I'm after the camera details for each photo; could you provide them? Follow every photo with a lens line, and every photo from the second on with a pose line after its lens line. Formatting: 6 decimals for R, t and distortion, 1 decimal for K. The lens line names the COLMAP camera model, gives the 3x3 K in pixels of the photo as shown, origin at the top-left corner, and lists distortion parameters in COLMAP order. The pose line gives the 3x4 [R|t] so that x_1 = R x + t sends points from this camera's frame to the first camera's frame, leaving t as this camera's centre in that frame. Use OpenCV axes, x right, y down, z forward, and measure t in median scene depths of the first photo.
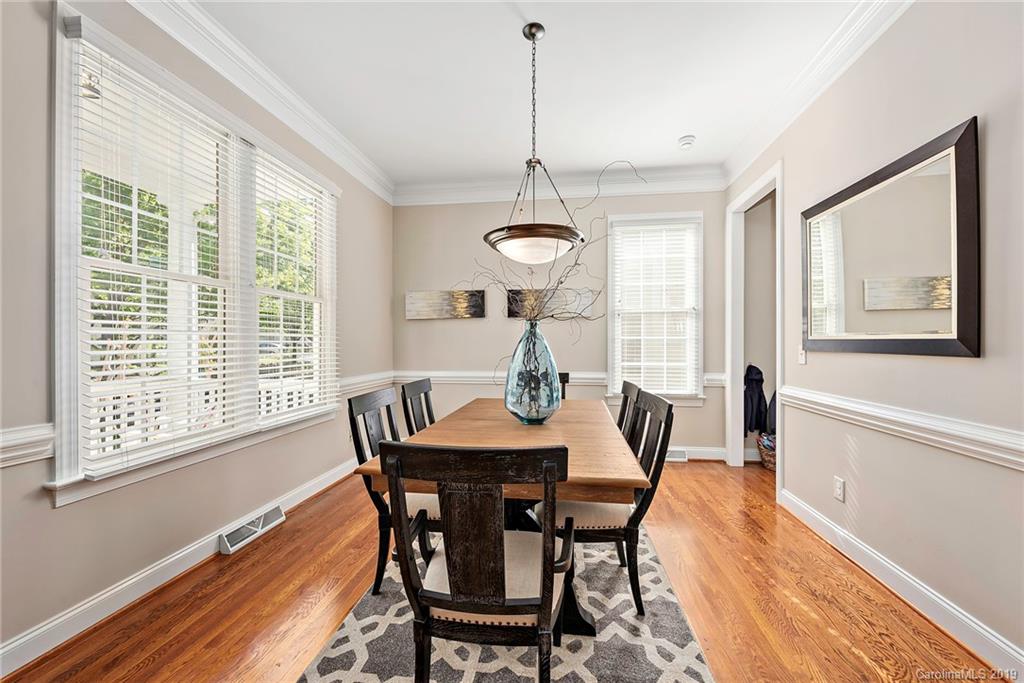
lens RADIAL K [[414.3, 0, 512.0], [0, 414.3, 341.5], [0, 0, 1]] dist [0.001001, 0.000110]
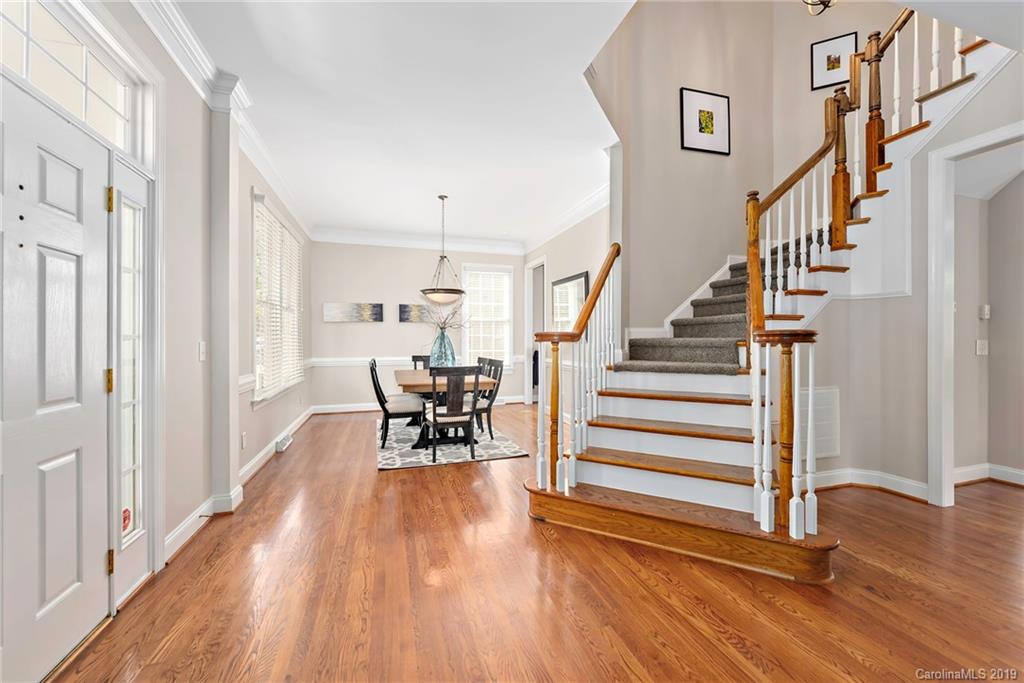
lens RADIAL K [[405.6, 0, 526.7], [0, 405.6, 339.2], [0, 0, 1]] dist [0.000130, 0.000017]
pose [[0.893220, -0.001608, 0.449616, -0.292108], [-0.000962, 0.999984, 0.005488, -0.002363], [-0.449618, -0.005334, 0.893205, -0.630599]]
